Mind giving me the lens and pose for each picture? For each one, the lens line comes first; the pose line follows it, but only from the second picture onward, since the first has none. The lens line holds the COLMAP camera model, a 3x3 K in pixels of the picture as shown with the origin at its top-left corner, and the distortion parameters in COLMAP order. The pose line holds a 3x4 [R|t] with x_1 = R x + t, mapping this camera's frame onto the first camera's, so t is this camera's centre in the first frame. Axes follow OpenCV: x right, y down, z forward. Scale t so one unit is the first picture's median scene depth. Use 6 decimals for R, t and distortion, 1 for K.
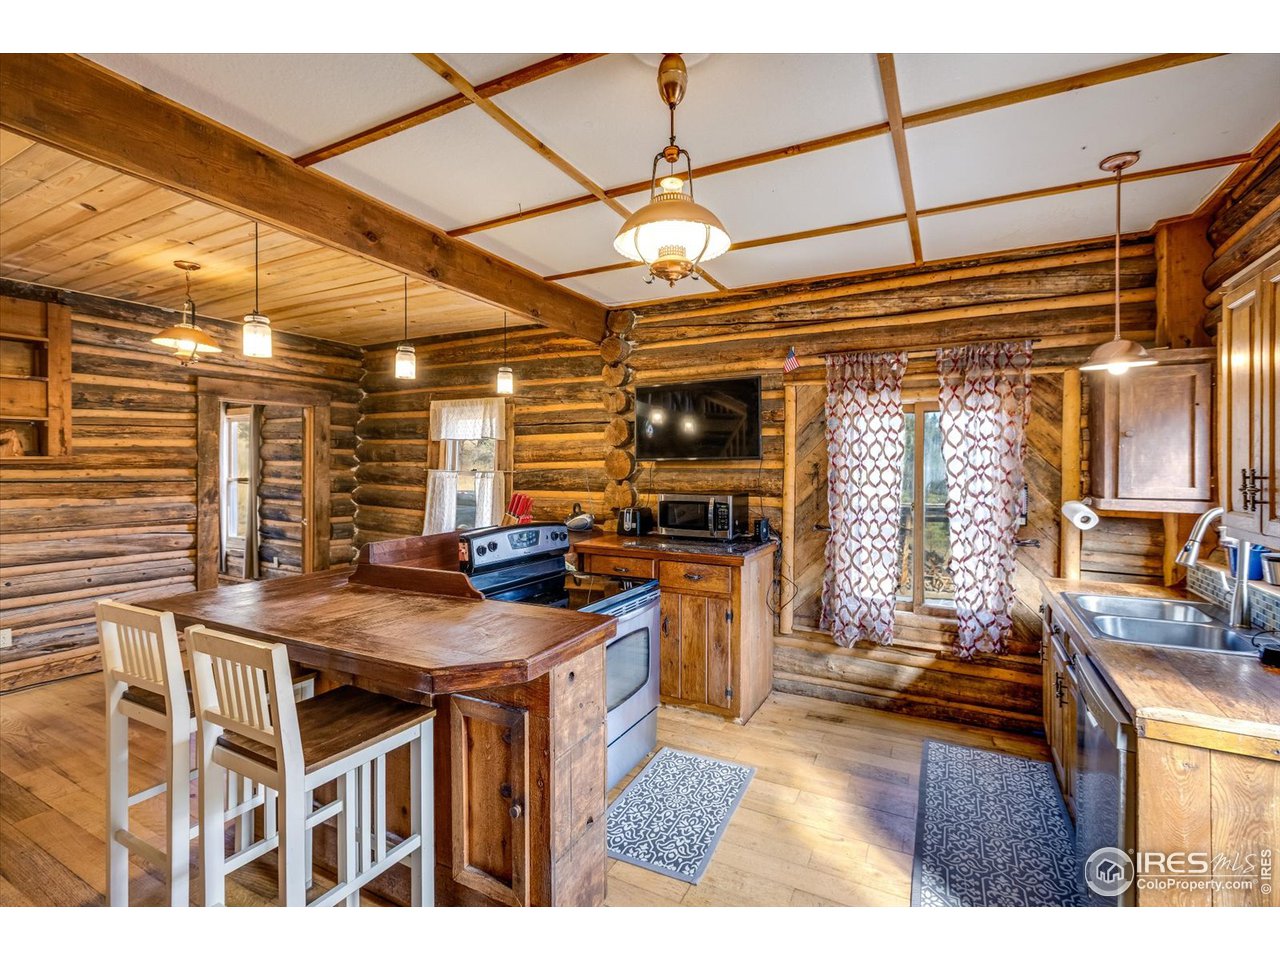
lens RADIAL K [[574.4, 0, 643.3], [0, 574.4, 471.9], [0, 0, 1]] dist [-0.000421, -0.000021]
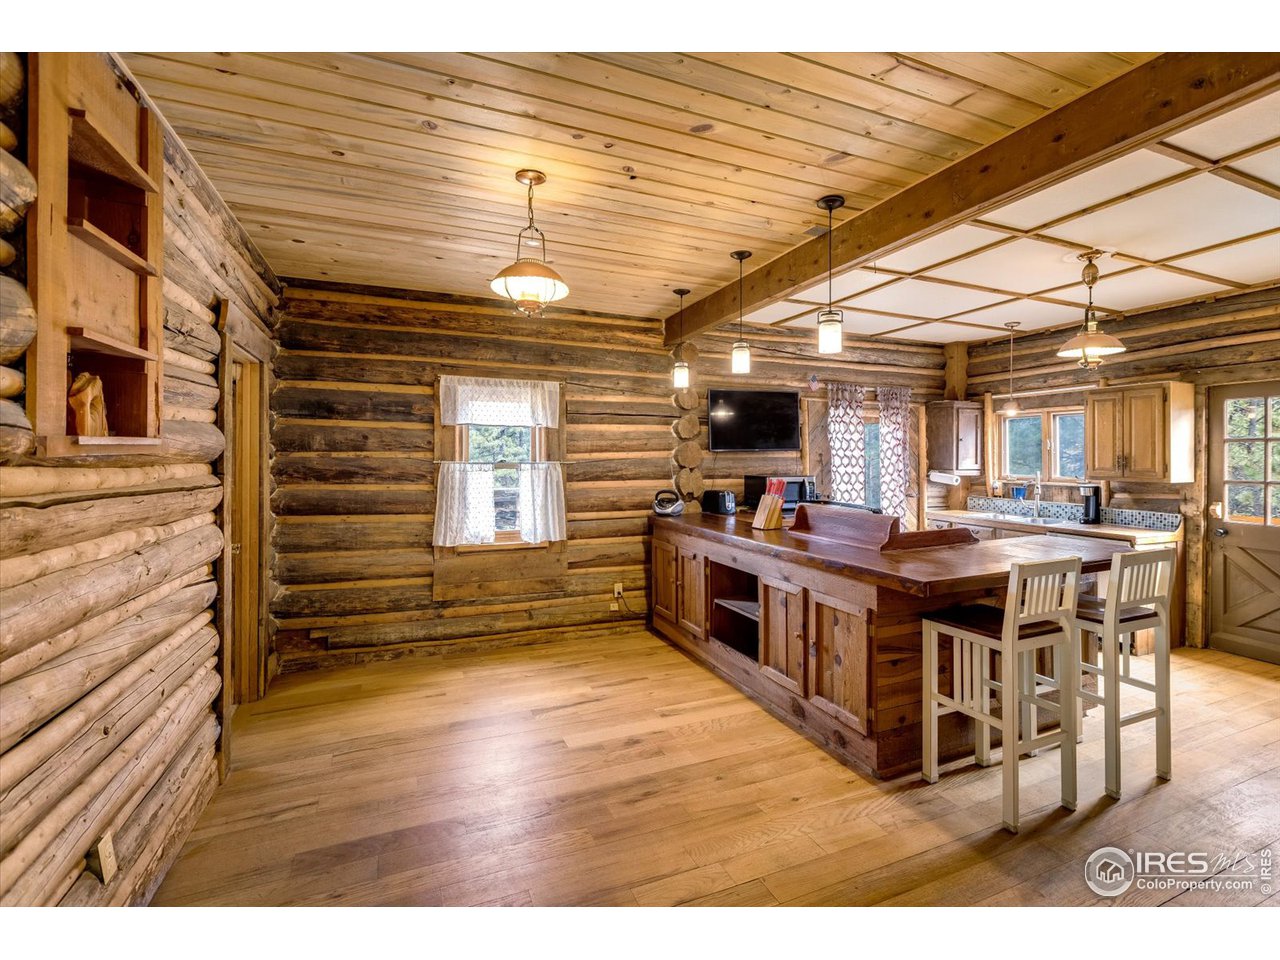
lens RADIAL K [[574.4, 0, 645.6], [0, 574.4, 450.8], [0, 0, 1]] dist [-0.000421, -0.000021]
pose [[0.638965, 0.001014, 0.769235, -0.905931], [0.009597, 0.999911, -0.009290, -0.009986], [-0.769176, 0.013318, 0.638898, 0.314008]]
